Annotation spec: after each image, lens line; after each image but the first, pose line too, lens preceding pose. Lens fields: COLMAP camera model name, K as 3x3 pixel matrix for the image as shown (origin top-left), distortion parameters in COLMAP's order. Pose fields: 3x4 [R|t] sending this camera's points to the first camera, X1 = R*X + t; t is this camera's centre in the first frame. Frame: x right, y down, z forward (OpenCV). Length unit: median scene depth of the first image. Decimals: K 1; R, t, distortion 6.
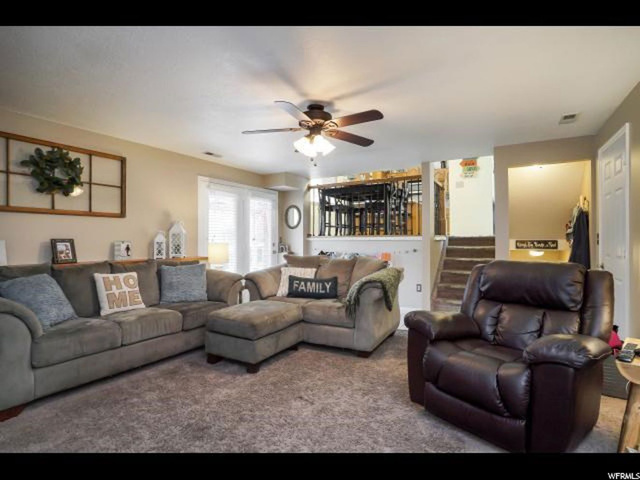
lens RADIAL K [[330.6, 0, 318.8], [0, 330.6, 239.6], [0, 0, 1]] dist [-0.001912, -0.000435]
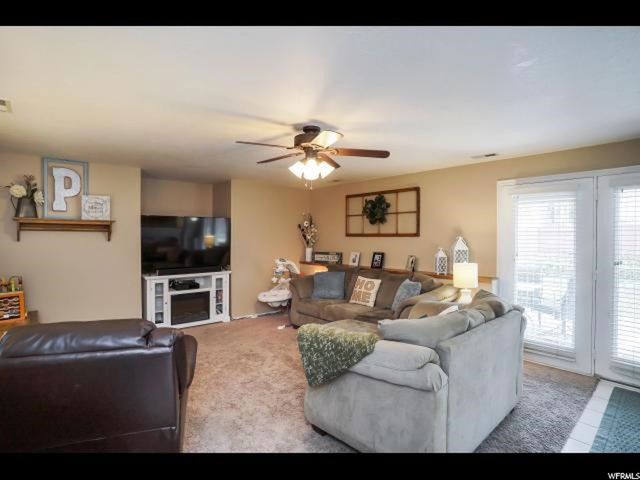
lens RADIAL K [[330.6, 0, 318.8], [0, 330.6, 237.7], [0, 0, 1]] dist [-0.001912, -0.000435]
pose [[-0.262112, 0.010161, -0.964984, 0.743005], [-0.001621, 0.999939, 0.010970, -0.080974], [0.965036, 0.004440, -0.262079, 1.047657]]
